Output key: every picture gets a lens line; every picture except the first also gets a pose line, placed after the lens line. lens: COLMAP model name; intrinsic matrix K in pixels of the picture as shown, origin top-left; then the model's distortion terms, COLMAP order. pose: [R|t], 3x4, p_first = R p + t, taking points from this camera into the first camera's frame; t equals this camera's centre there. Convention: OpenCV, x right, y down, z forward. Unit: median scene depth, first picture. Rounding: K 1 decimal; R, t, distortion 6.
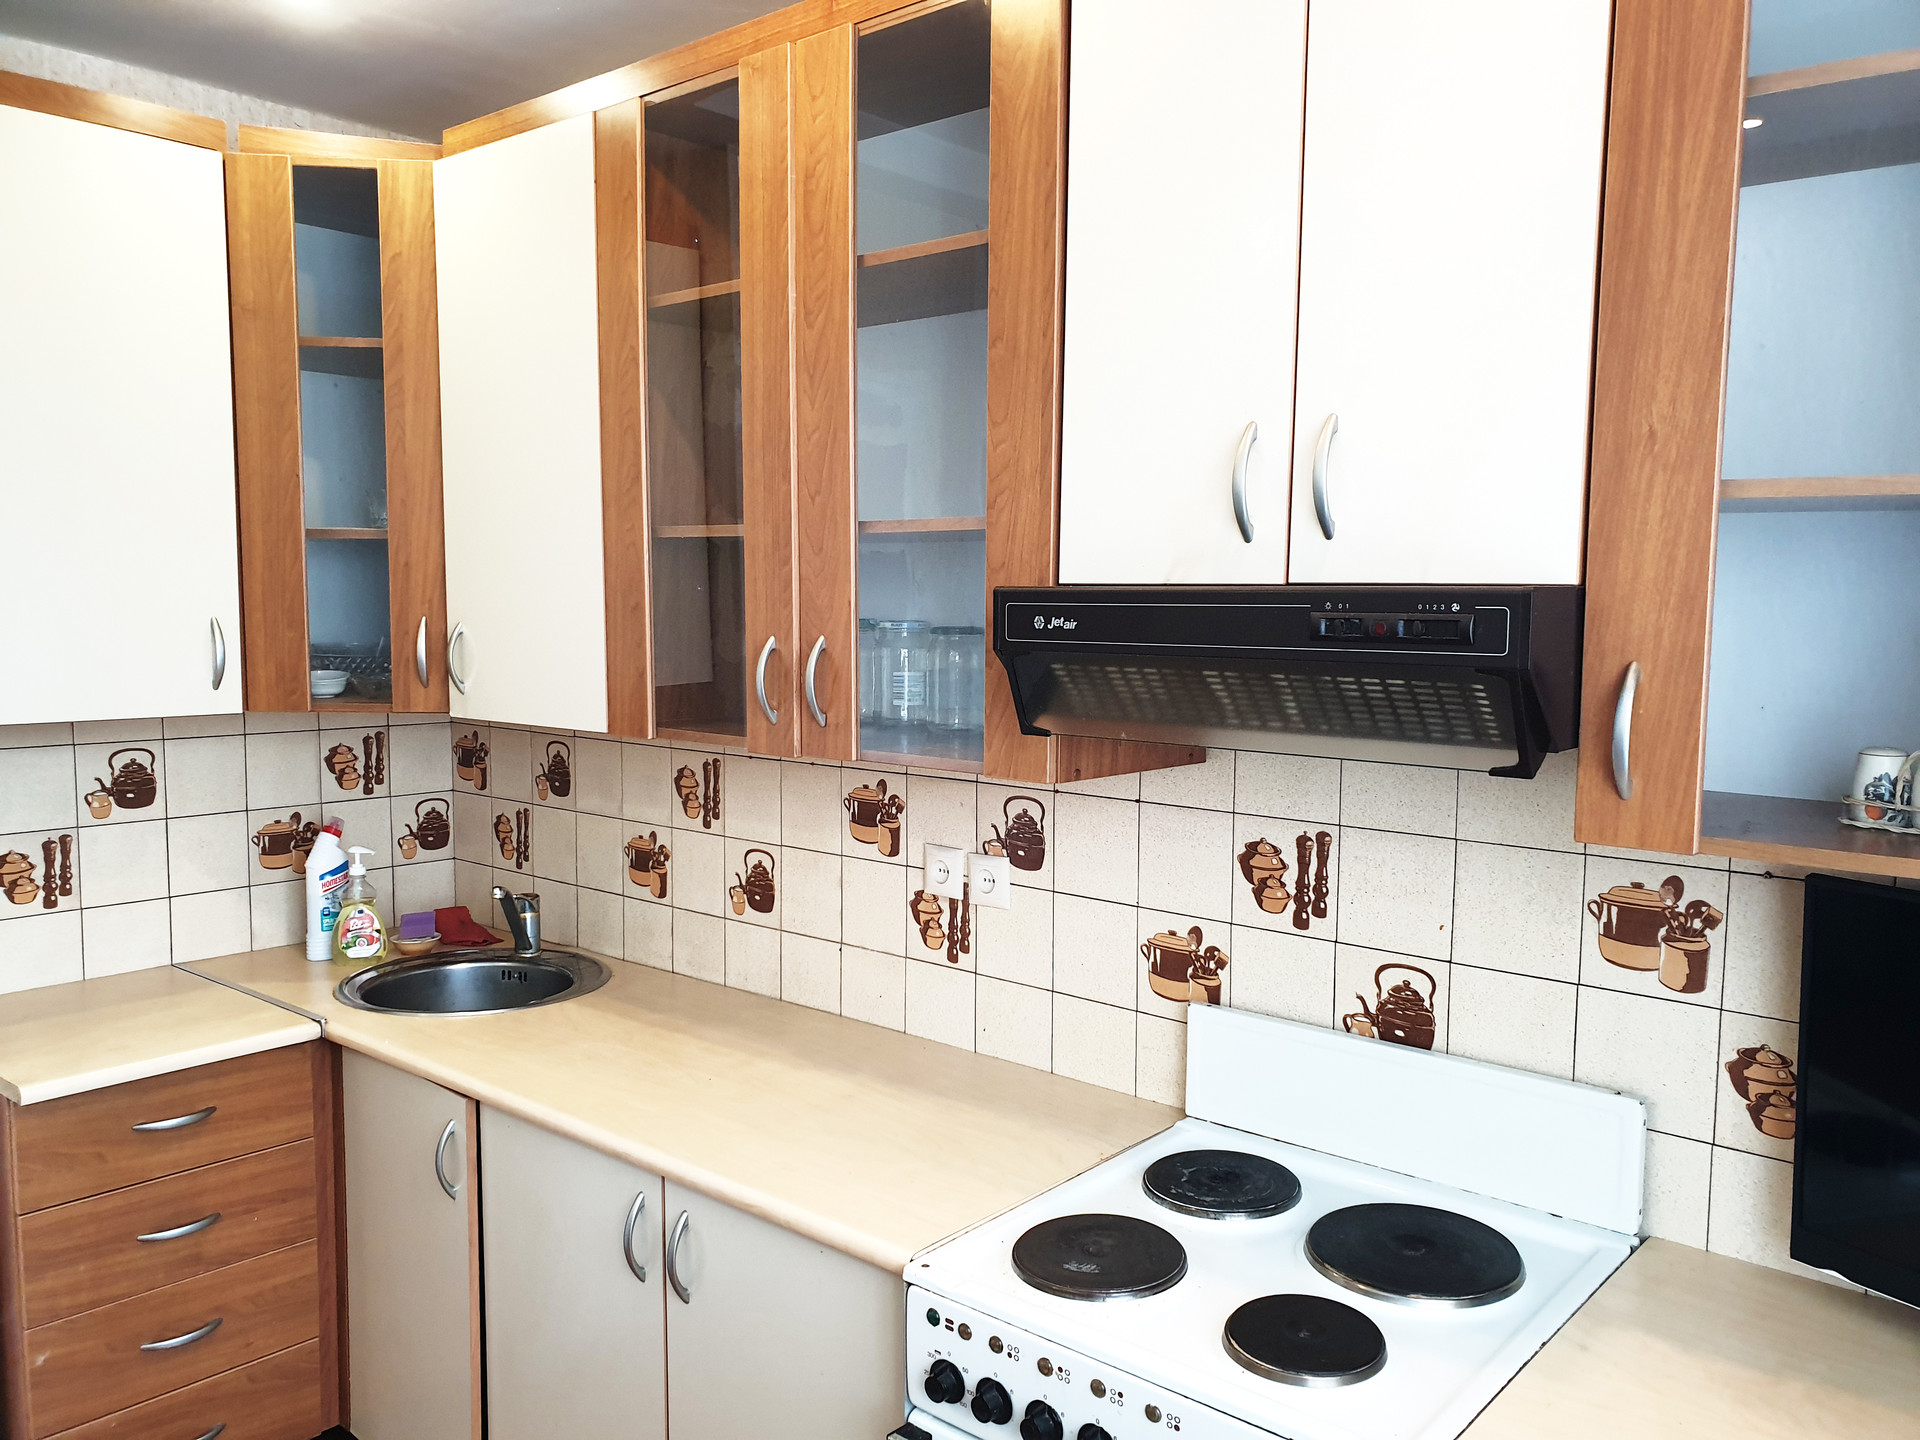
lens RADIAL K [[1503.6, 0, 960.0], [0, 1503.6, 720.0], [0, 0, 1]] dist [0.053552, 0.000229]
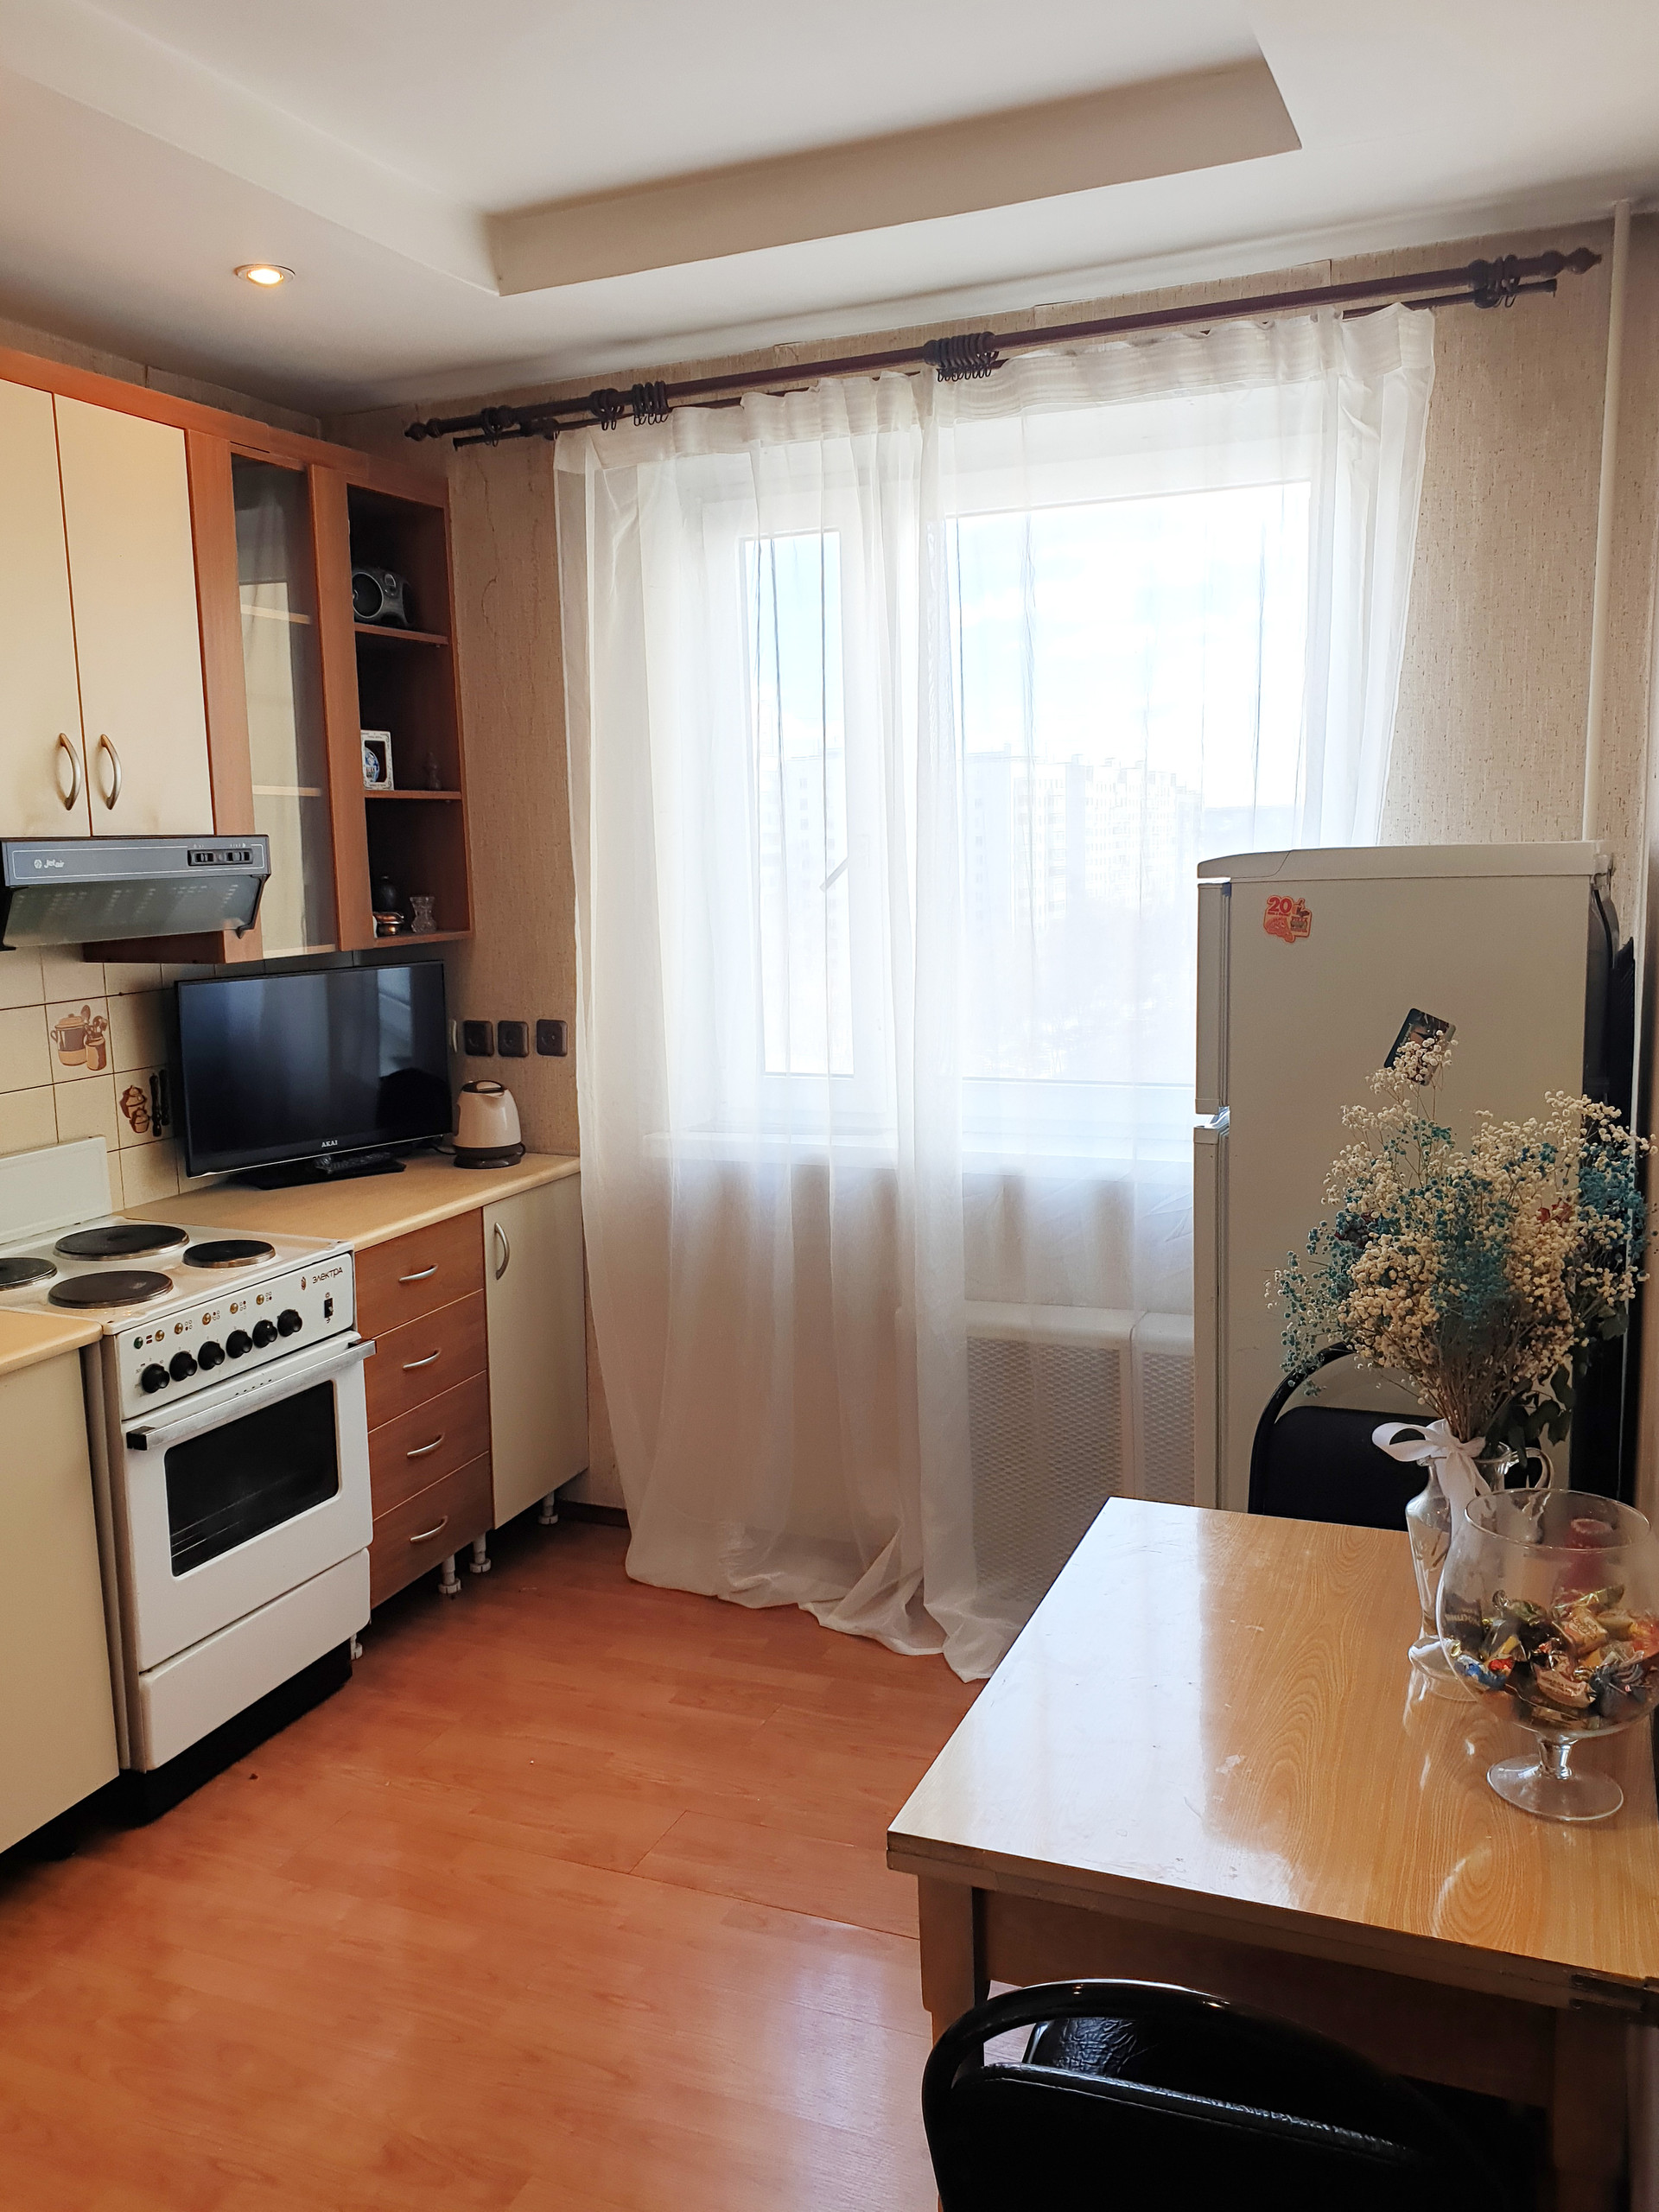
lens RADIAL K [[1732.2, 0, 829.5], [0, 1732.2, 1106.0], [0, 0, 1]] dist [0.053552, 0.000229]
pose [[-0.302944, -0.147439, 0.941534, -1.726593], [0.105547, 0.976691, 0.186905, -0.071292], [-0.947146, 0.155998, -0.280321, 0.786517]]
